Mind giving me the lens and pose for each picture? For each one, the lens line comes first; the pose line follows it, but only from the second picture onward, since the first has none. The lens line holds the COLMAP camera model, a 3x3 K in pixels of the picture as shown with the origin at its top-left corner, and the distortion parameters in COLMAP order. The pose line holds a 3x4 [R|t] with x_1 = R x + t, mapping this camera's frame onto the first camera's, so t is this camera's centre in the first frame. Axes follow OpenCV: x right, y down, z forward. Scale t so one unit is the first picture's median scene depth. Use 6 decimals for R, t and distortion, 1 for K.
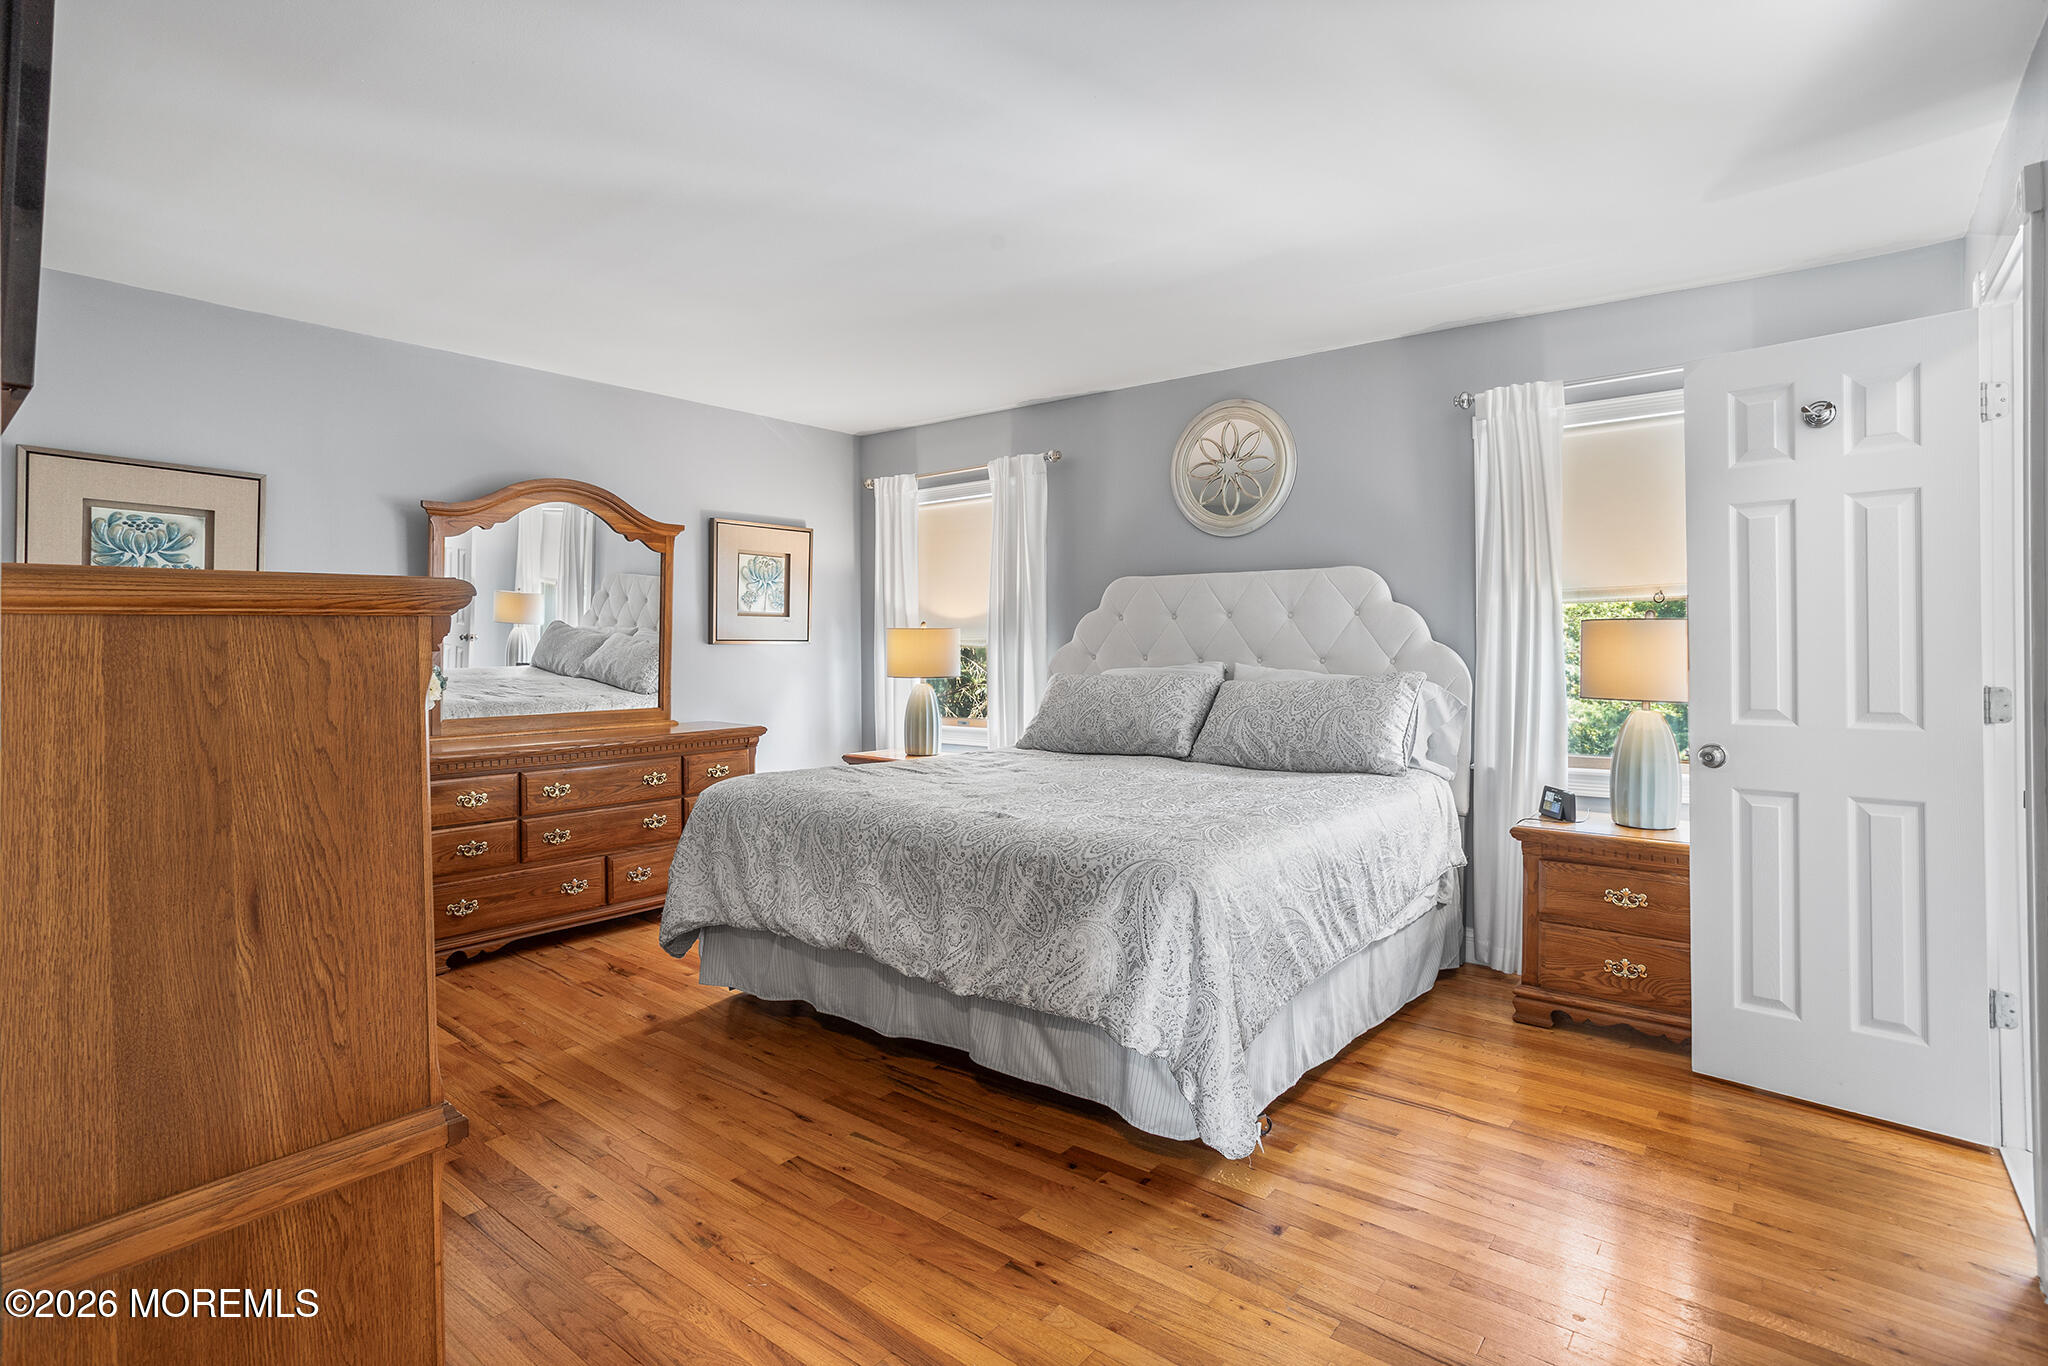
lens RADIAL K [[1000.0, 0, 1018.5], [0, 1000.0, 660.9], [0, 0, 1]] dist [-0.000130, -0.000019]
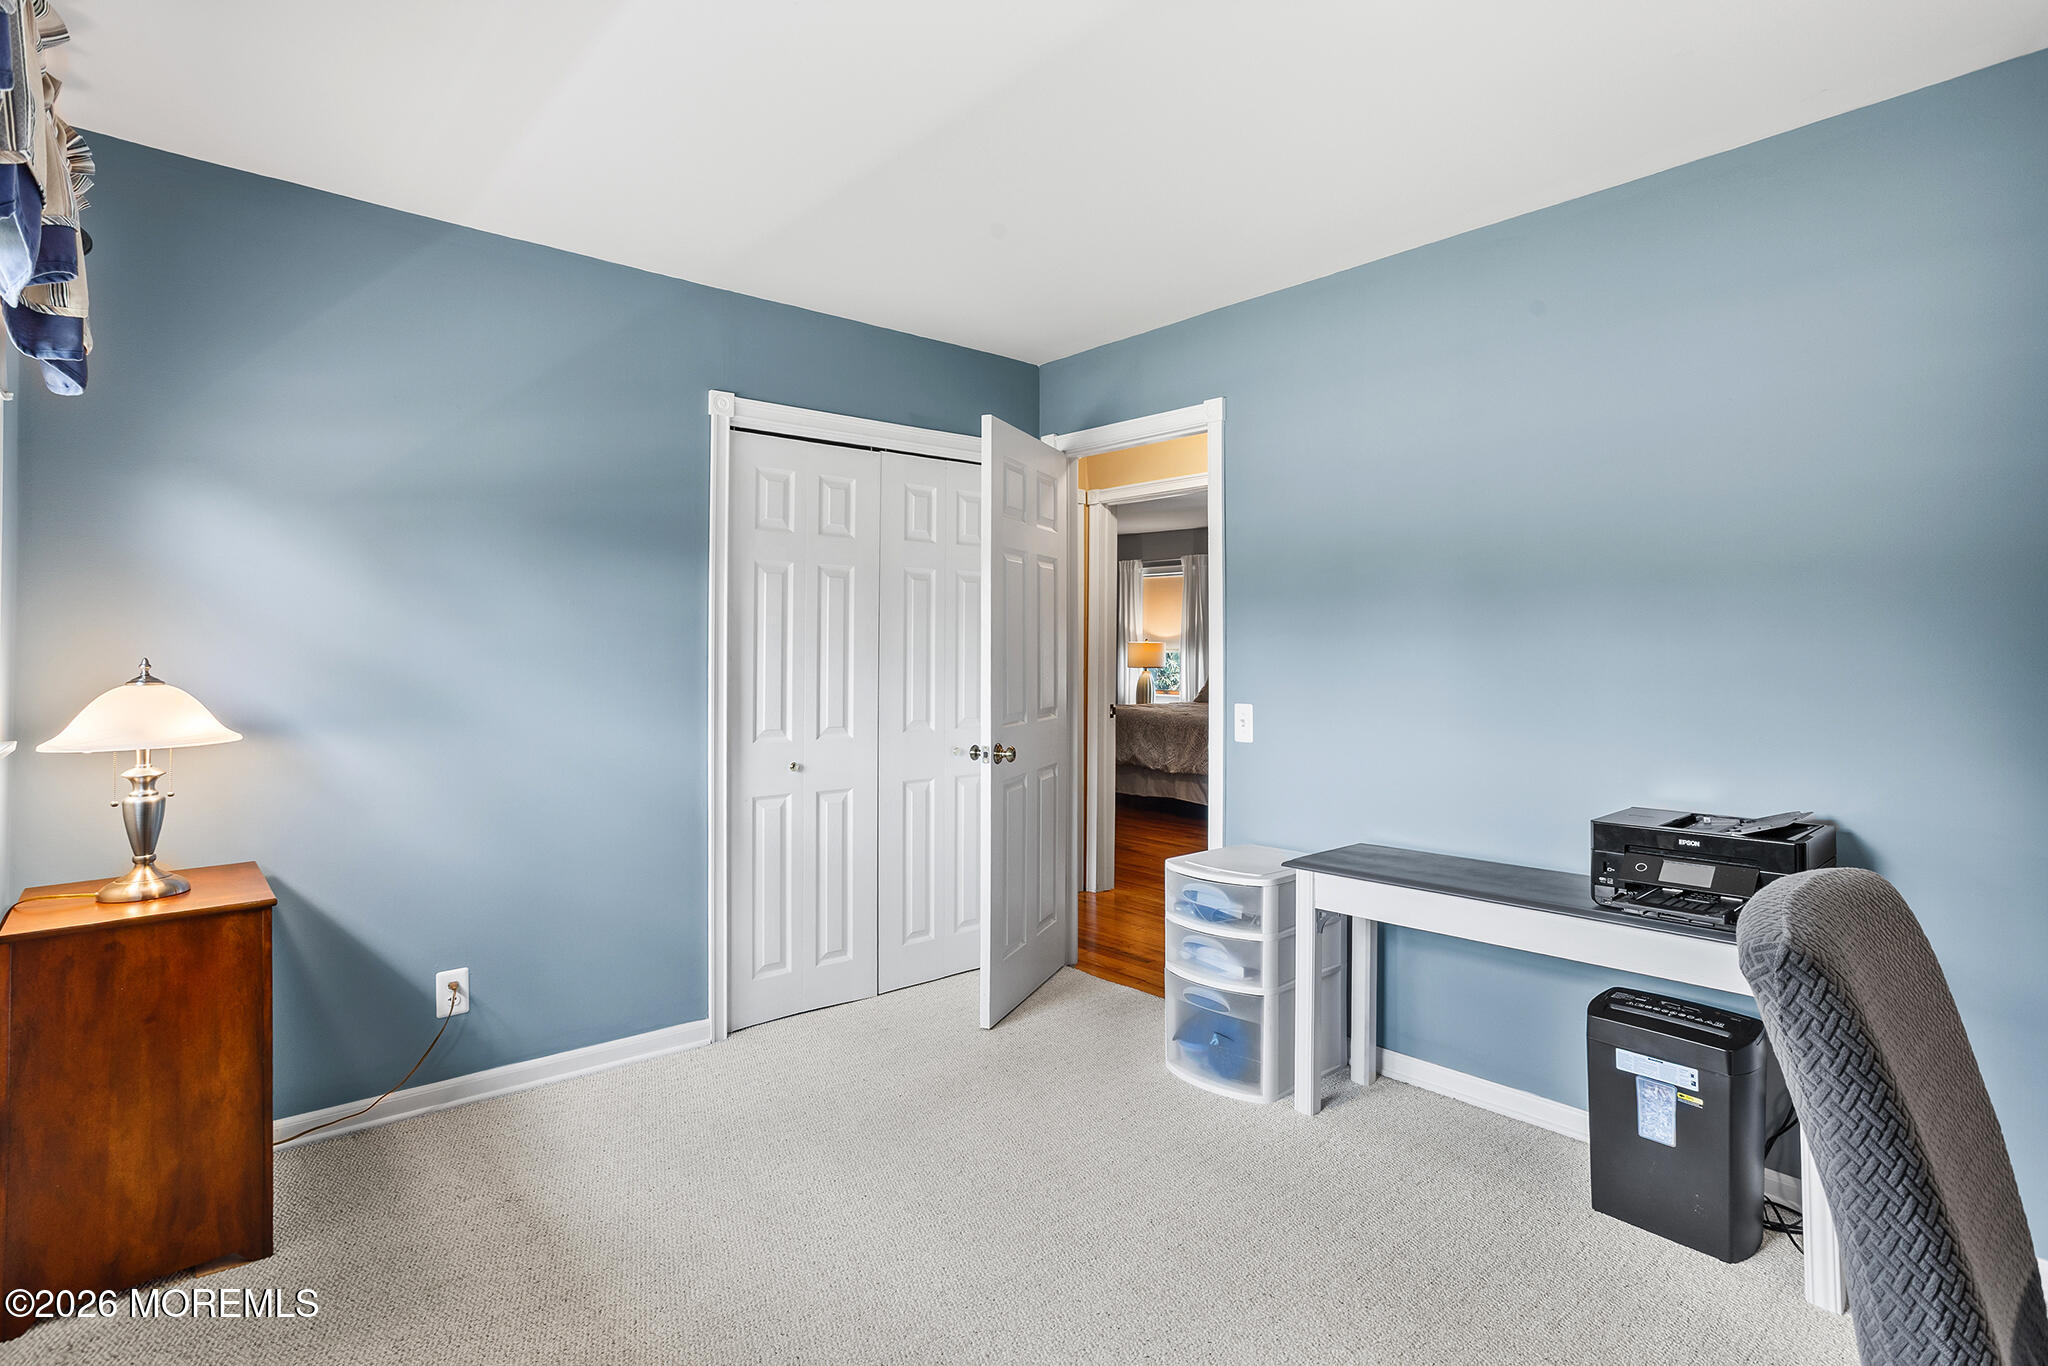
lens RADIAL K [[1000.0, 0, 1018.5], [0, 1000.0, 660.9], [0, 0, 1]] dist [-0.000130, -0.000019]
pose [[0.982715, 0.003654, -0.185086, 0.020422], [-0.002970, 0.999988, 0.003975, -0.003183], [0.185099, -0.003356, 0.982714, -0.987606]]
